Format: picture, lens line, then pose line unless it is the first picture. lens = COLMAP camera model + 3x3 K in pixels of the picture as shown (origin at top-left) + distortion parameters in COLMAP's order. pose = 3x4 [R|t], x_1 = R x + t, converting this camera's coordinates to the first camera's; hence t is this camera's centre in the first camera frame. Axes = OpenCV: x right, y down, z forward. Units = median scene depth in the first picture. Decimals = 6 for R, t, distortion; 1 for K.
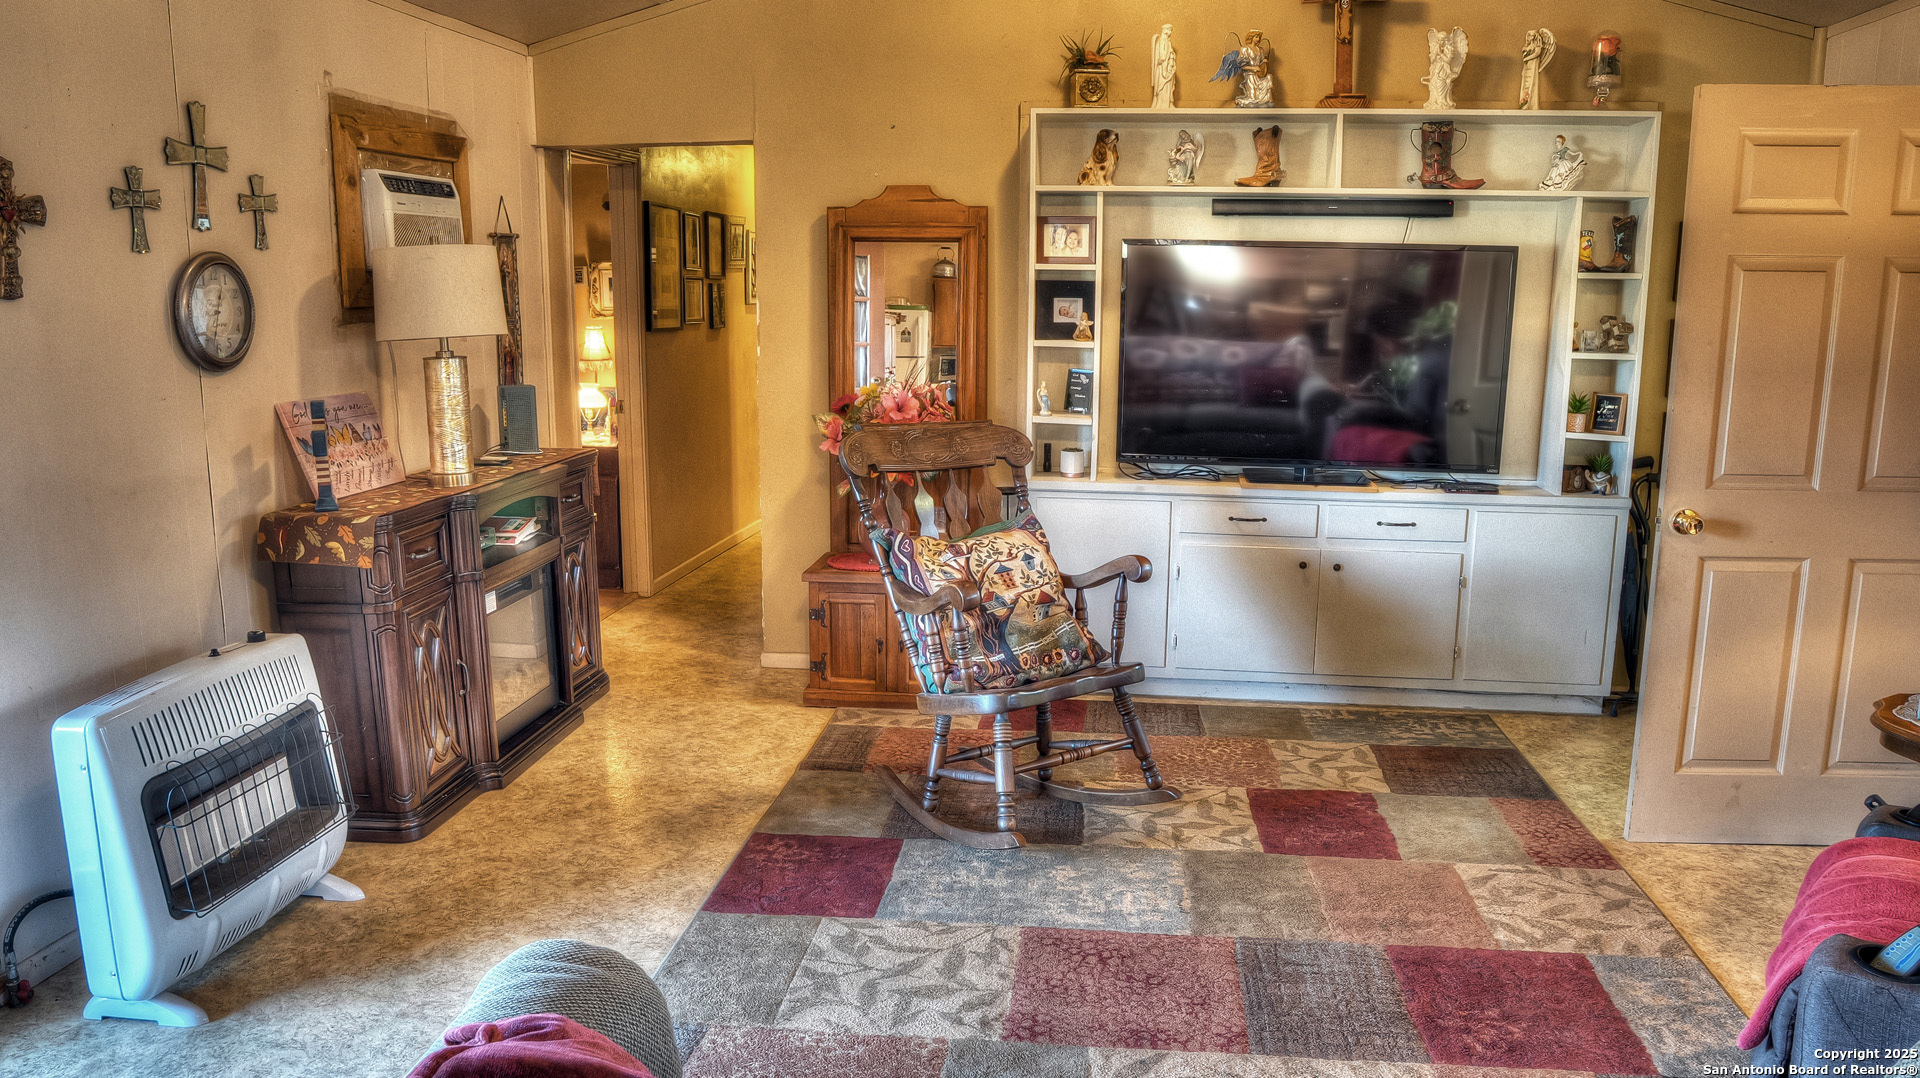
lens RADIAL K [[1355.9, 0, 960.0], [0, 1355.9, 539.0], [0, 0, 1]] dist [-0.068002, 0.003191]
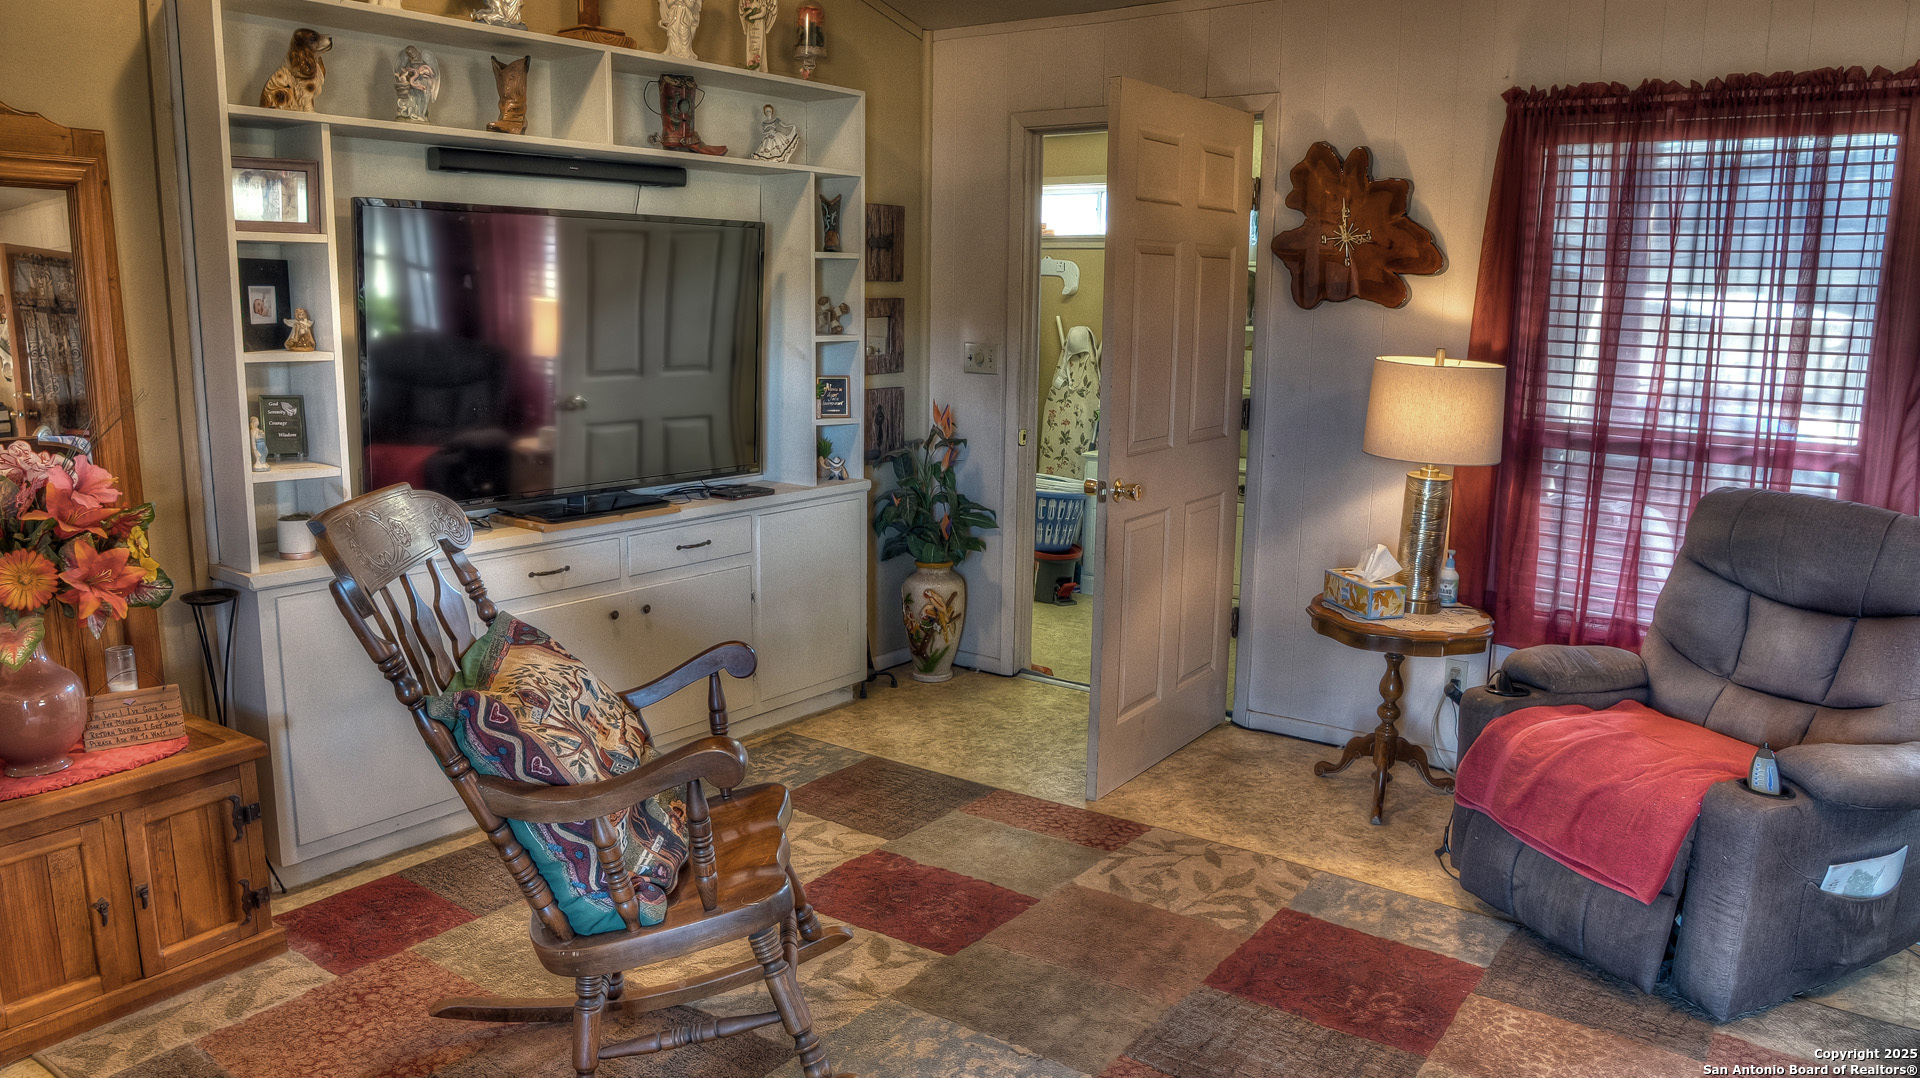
lens RADIAL K [[1355.9, 0, 960.0], [0, 1355.9, 539.0], [0, 0, 1]] dist [-0.068002, 0.003191]
pose [[0.494058, -0.160337, 0.854517, -0.342523], [0.150909, 0.983744, 0.097333, -0.076622], [-0.856232, 0.080866, 0.510223, 0.435294]]
